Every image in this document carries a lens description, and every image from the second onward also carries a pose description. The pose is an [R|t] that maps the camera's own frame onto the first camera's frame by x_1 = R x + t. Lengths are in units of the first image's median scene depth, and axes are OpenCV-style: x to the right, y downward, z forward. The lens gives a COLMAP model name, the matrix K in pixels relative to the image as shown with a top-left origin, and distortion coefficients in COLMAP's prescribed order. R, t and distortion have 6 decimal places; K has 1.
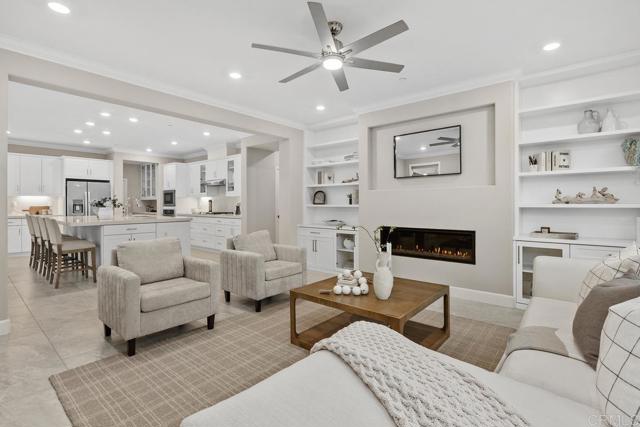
lens RADIAL K [[300.4, 0, 322.0], [0, 300.4, 208.8], [0, 0, 1]] dist [-0.002779, 0.000127]
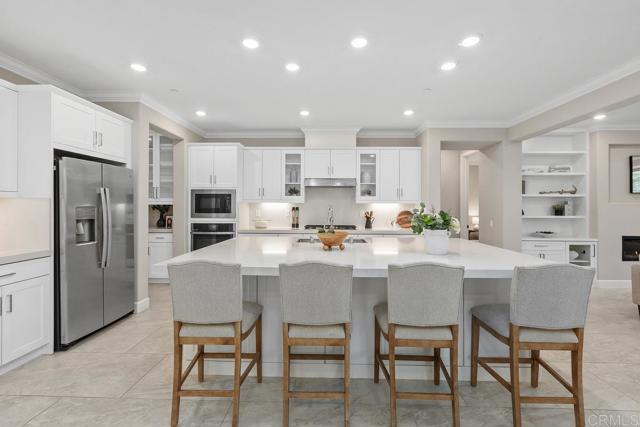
lens RADIAL K [[294.9, 0, 319.6], [0, 294.9, 212.8], [0, 0, 1]] dist [0.017820, 0.000253]
pose [[0.779014, -0.010309, 0.626922, -0.814759], [0.003803, 0.999924, 0.011717, -0.026382], [-0.626995, -0.006744, 0.778994, 0.502149]]
